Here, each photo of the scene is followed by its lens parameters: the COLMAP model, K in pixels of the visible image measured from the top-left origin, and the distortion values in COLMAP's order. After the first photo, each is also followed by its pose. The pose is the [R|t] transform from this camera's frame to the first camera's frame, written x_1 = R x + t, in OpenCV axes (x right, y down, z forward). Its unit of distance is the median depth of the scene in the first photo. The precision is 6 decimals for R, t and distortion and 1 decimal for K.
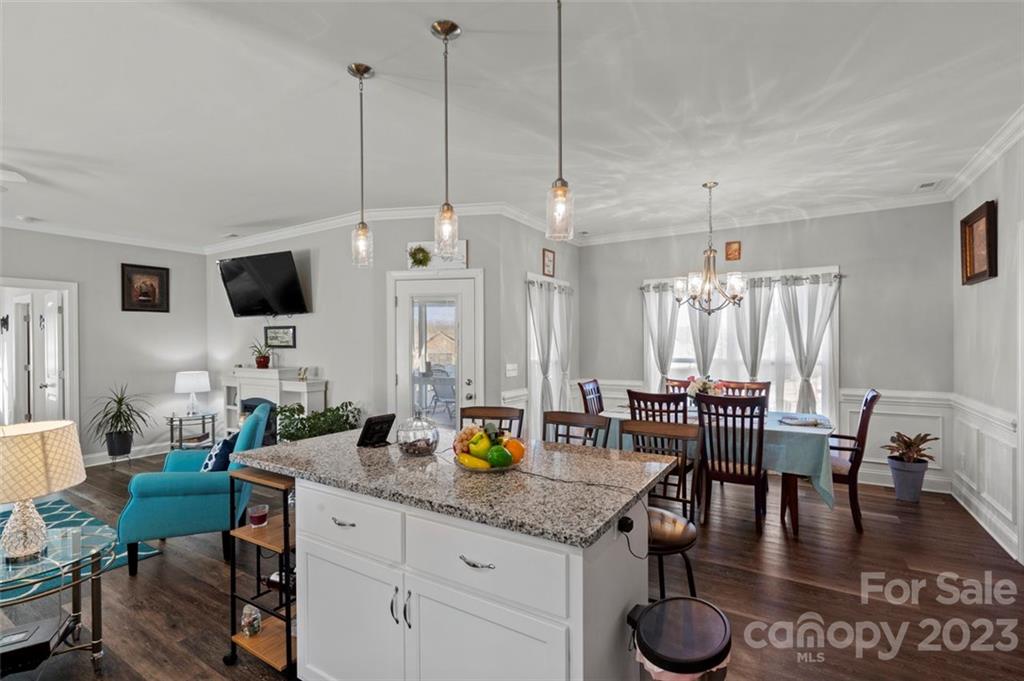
lens RADIAL K [[472.4, 0, 510.4], [0, 472.4, 343.9], [0, 0, 1]] dist [-0.007091, 0.003949]
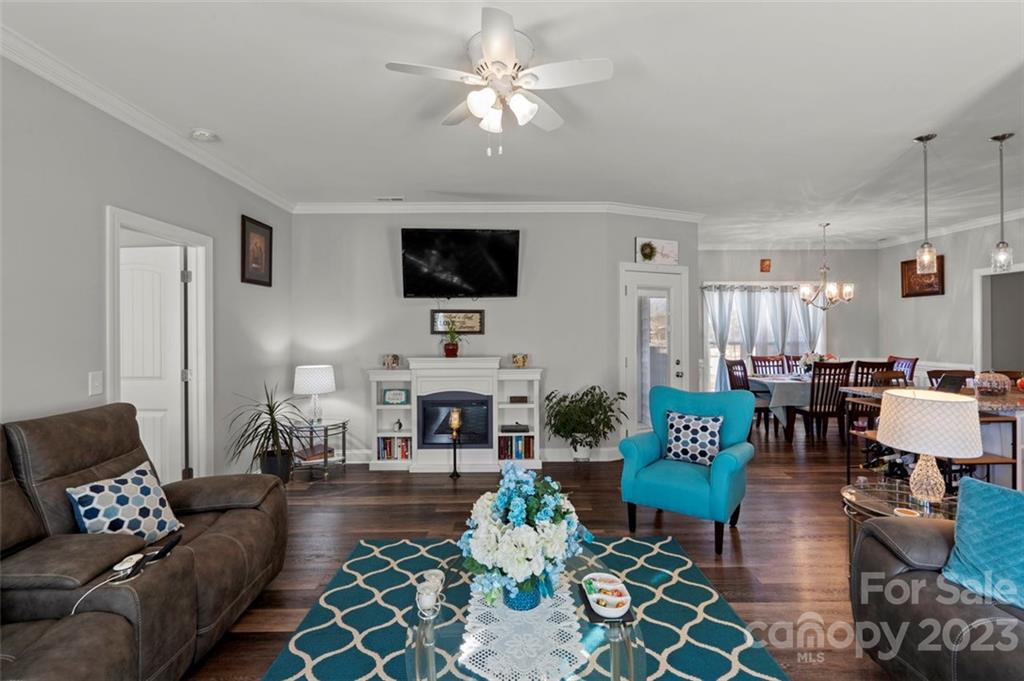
lens RADIAL K [[472.4, 0, 507.5], [0, 472.4, 327.8], [0, 0, 1]] dist [-0.007091, 0.003949]
pose [[0.840296, 0.004537, 0.542108, -1.078009], [0.001692, 0.999938, -0.010993, 0.007296], [-0.542125, 0.010154, 0.840237, 0.245668]]
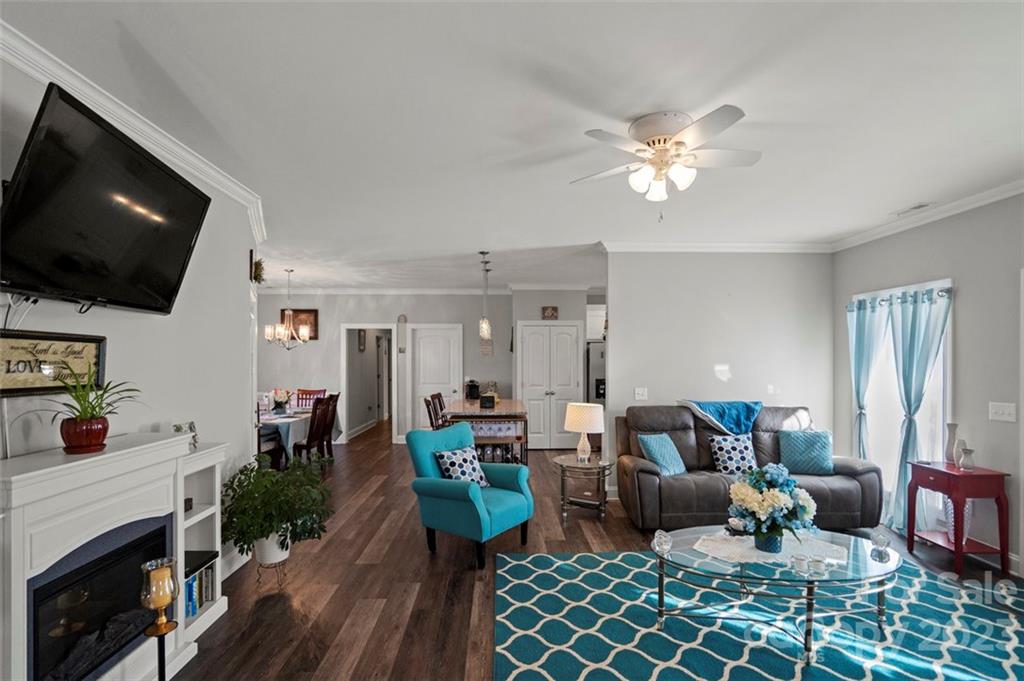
lens RADIAL K [[472.4, 0, 511.2], [0, 472.4, 358.9], [0, 0, 1]] dist [-0.007091, 0.003949]
pose [[-0.557122, 0.007372, 0.830398, -1.171311], [0.007188, 0.999966, -0.004055, -0.017102], [-0.830399, 0.003710, -0.557156, 1.099039]]
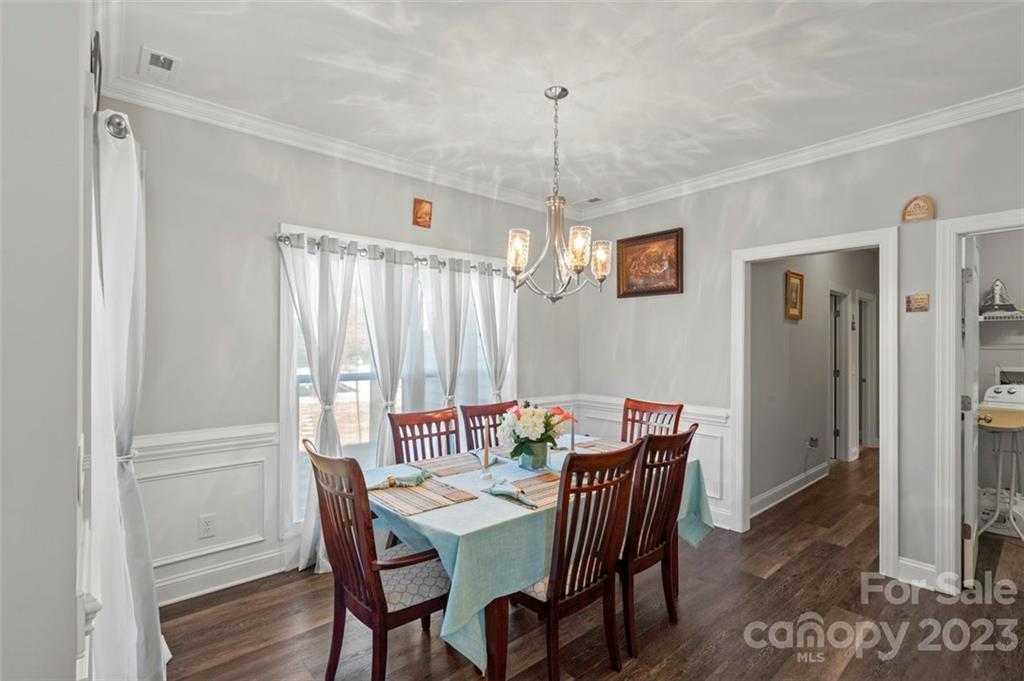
lens RADIAL K [[472.4, 0, 506.9], [0, 472.4, 346.3], [0, 0, 1]] dist [-0.007091, 0.003949]
pose [[0.294804, 0.007278, 0.955530, -0.160560], [-0.003329, 0.999973, -0.006590, -0.000542], [-0.955552, -0.001239, 0.294820, 0.759049]]
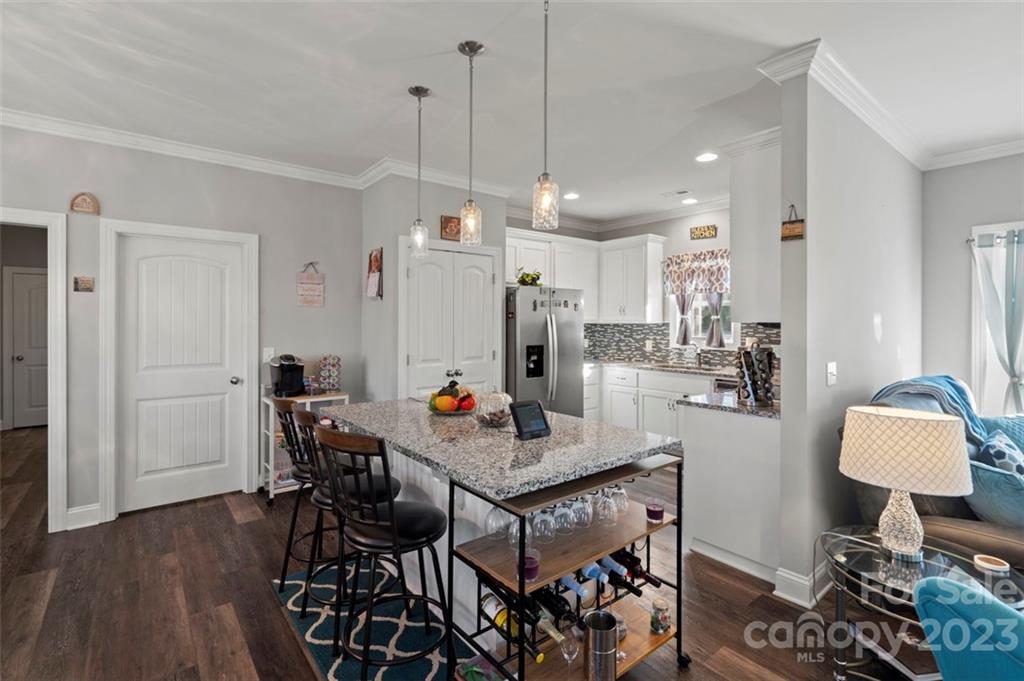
lens RADIAL K [[472.4, 0, 516.5], [0, 472.4, 322.3], [0, 0, 1]] dist [-0.007091, 0.003949]
pose [[-0.945775, 0.004817, 0.324788, -0.265924], [0.005208, 0.999986, 0.000337, -0.001614], [-0.324782, 0.002011, -0.945787, 0.888134]]
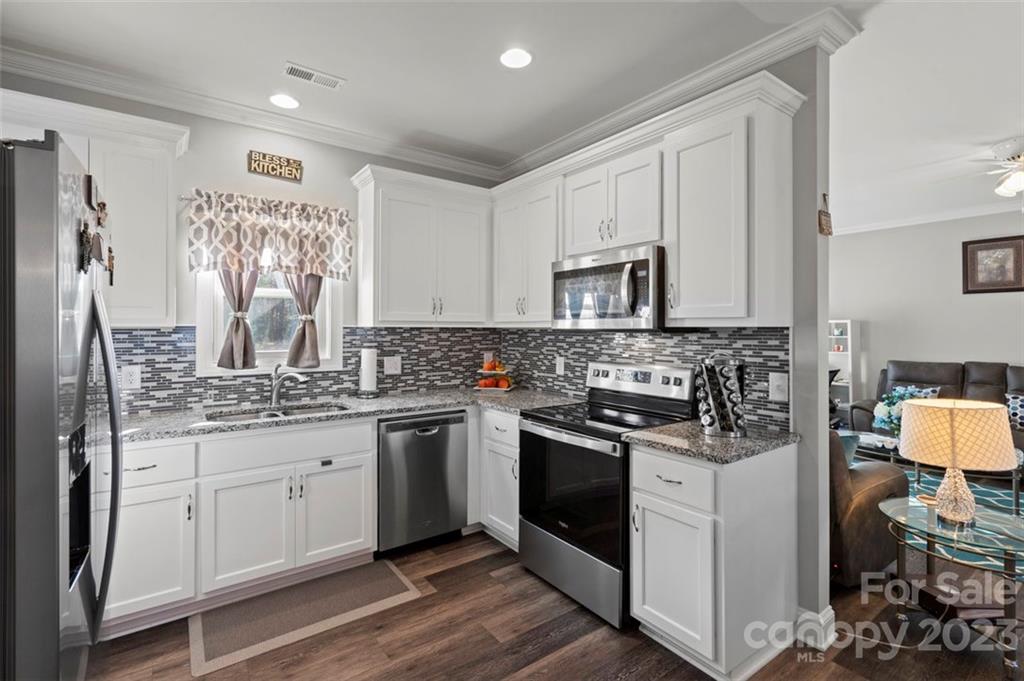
lens RADIAL K [[472.4, 0, 519.0], [0, 472.4, 329.0], [0, 0, 1]] dist [-0.007091, 0.003949]
pose [[-0.395698, 0.010857, -0.918316, 0.160952], [-0.004549, 0.999895, 0.013782, -0.004560], [0.918369, 0.009631, -0.395607, 0.189699]]
